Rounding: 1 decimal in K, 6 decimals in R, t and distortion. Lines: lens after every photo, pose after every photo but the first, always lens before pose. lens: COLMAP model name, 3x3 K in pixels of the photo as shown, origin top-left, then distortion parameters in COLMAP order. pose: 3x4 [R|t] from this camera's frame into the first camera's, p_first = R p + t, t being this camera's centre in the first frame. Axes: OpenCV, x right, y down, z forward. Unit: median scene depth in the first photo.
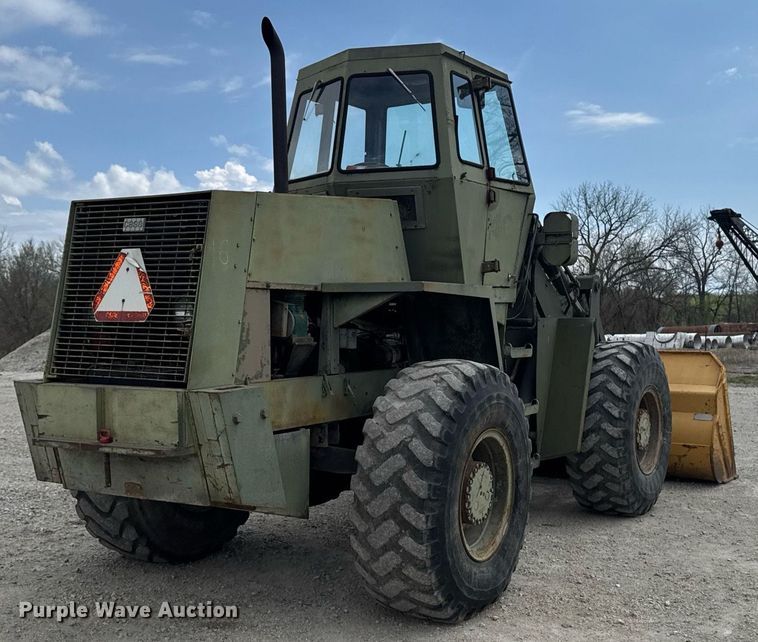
lens RADIAL K [[917.3, 0, 400.1], [0, 917.3, 355.4], [0, 0, 1]] dist [0.112286, -0.007425]
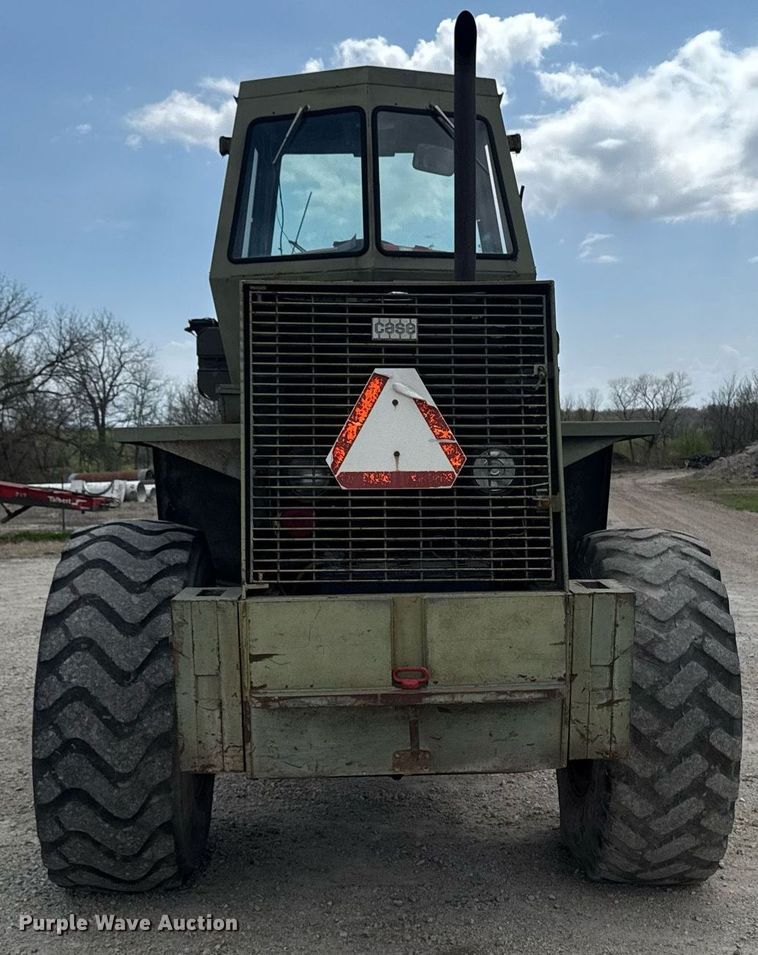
lens RADIAL K [[1245.2, 0, 447.8], [0, 1245.2, 533.3], [0, 0, 1]] dist [0.127300, -0.022908]
pose [[0.830458, -0.046036, 0.555175, -0.717066], [0.036327, 0.998934, 0.028494, -0.028736], [-0.555895, -0.003495, 0.831245, 0.296787]]
